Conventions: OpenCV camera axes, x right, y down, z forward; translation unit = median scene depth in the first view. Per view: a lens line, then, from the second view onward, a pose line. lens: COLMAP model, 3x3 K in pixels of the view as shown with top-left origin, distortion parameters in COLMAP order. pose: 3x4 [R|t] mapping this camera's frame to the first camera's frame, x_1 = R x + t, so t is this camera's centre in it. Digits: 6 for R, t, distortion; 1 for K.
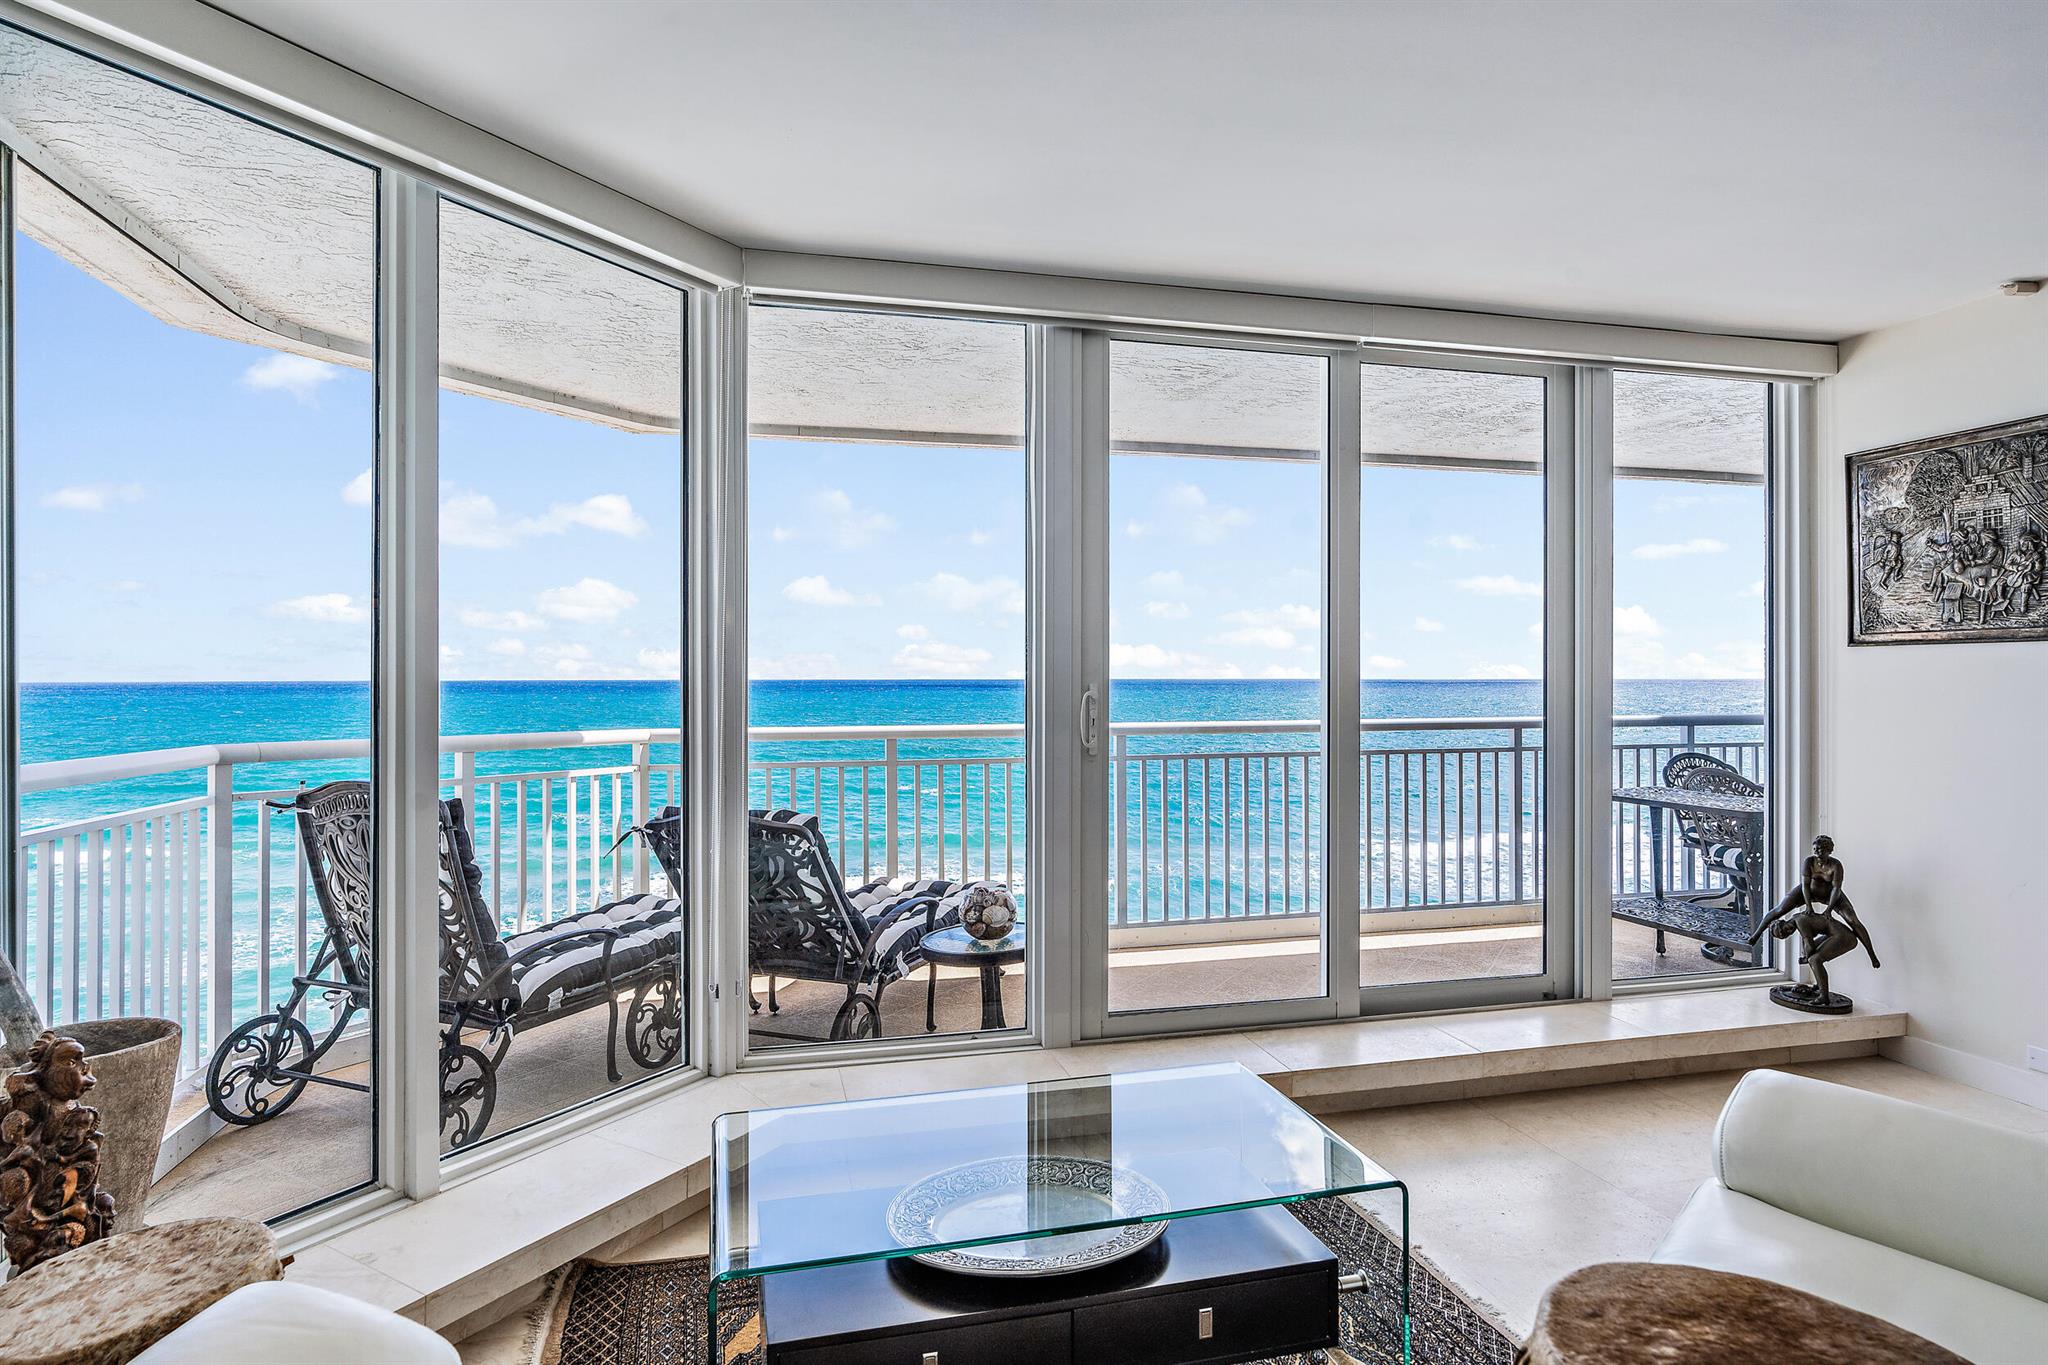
lens RADIAL K [[1128.9, 0, 1024.0], [0, 1128.9, 682.5], [0, 0, 1]] dist [0.000676, 0.000064]
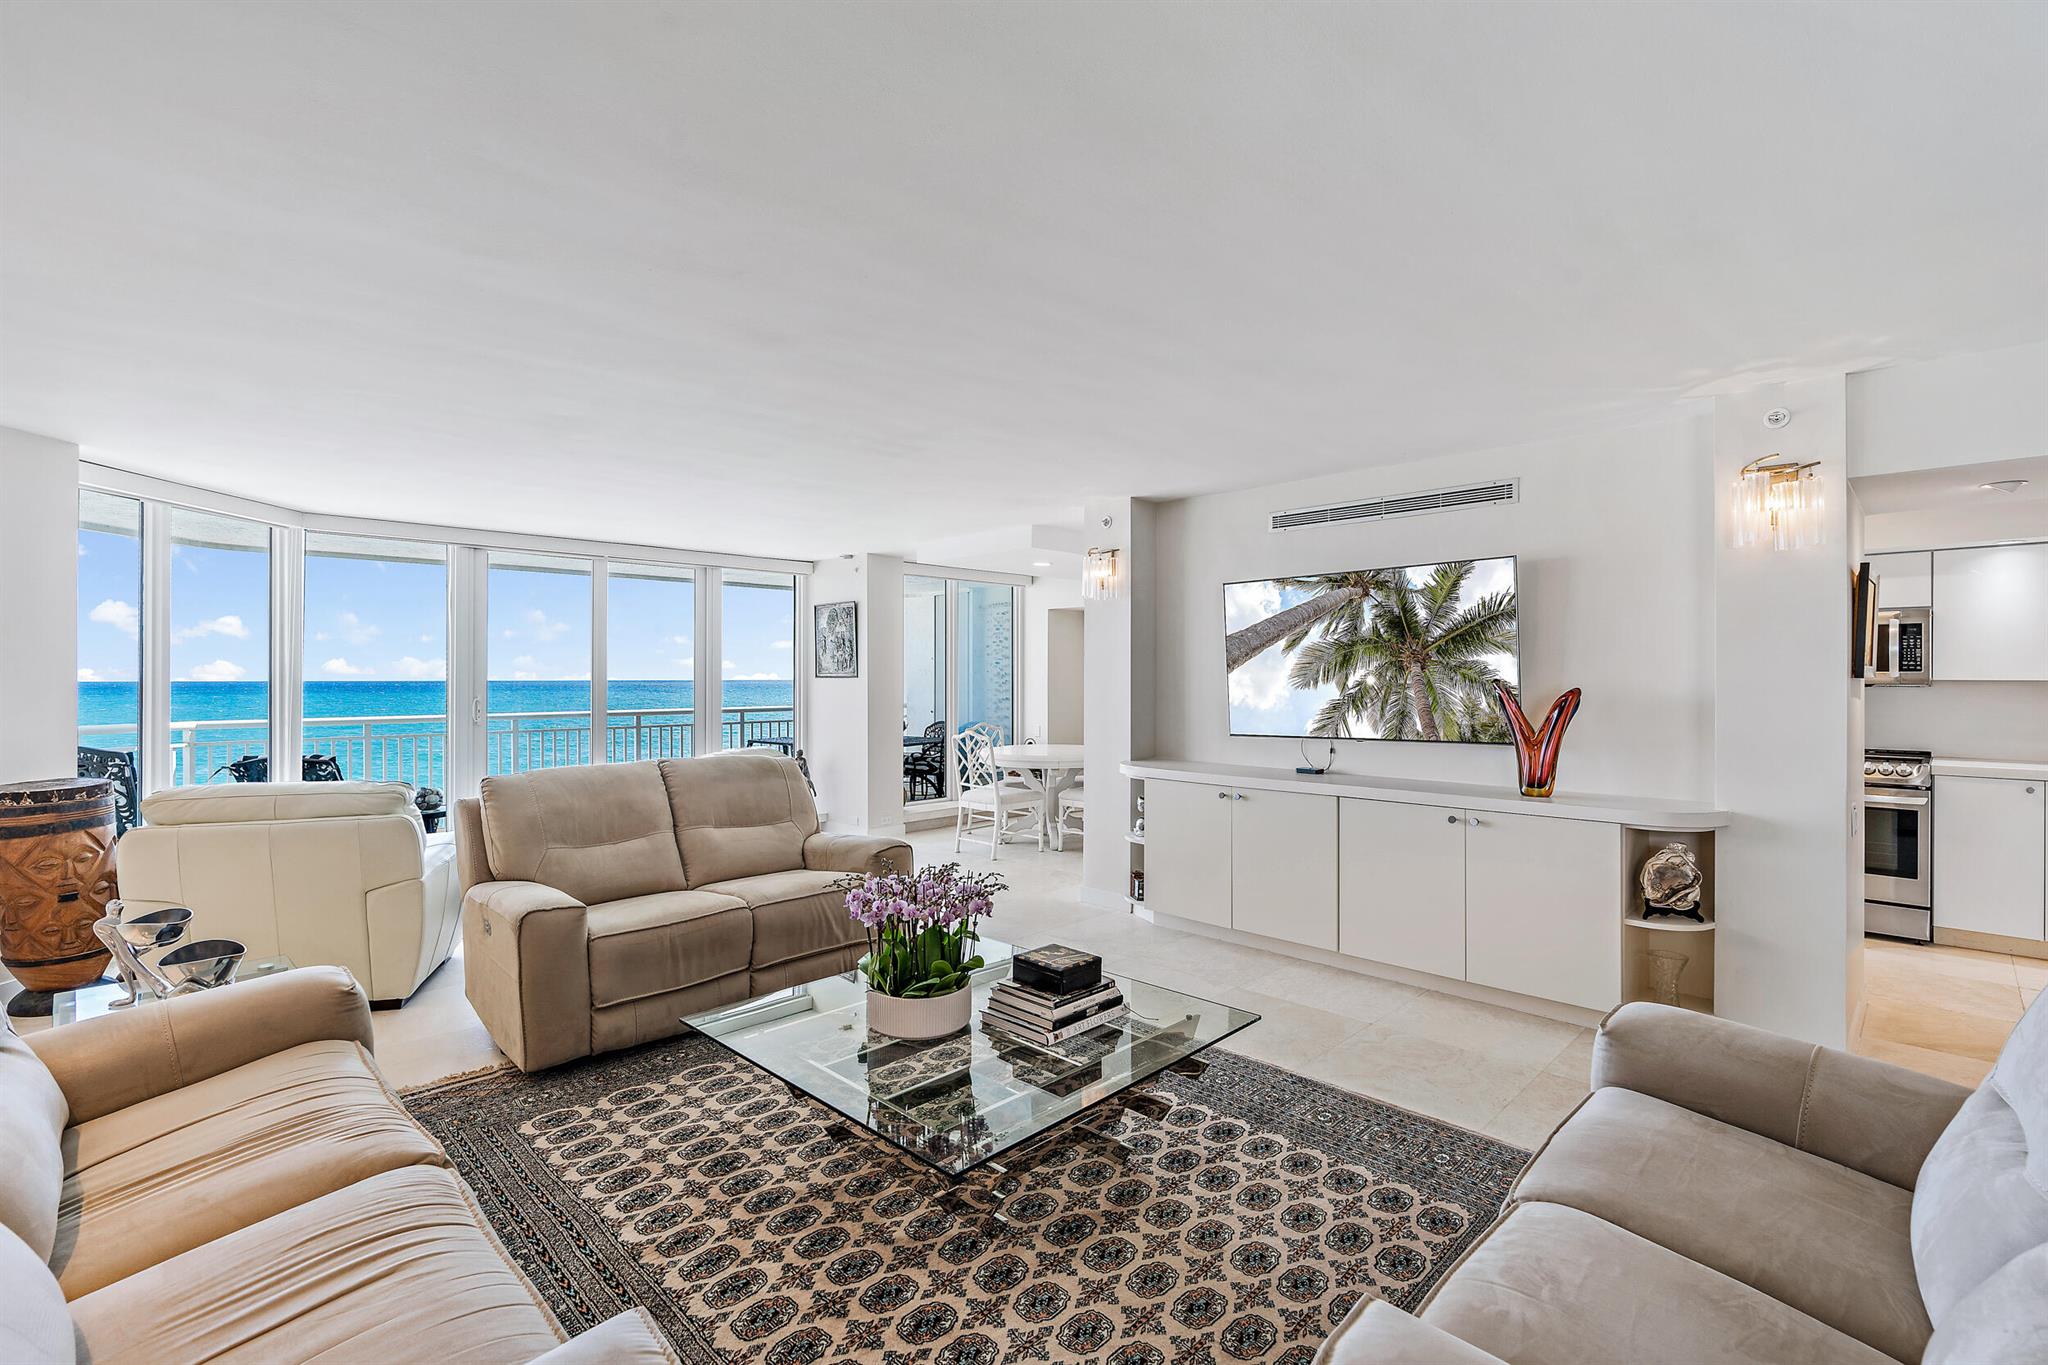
lens RADIAL K [[895.1, 0, 1017.4], [0, 895.1, 674.7], [0, 0, 1]] dist [-0.001254, 0.000312]
pose [[0.858434, 0.000839, 0.512924, 0.061521], [0.002896, 0.999975, -0.006482, -0.024362], [-0.512916, 0.007050, 0.858410, -1.132747]]
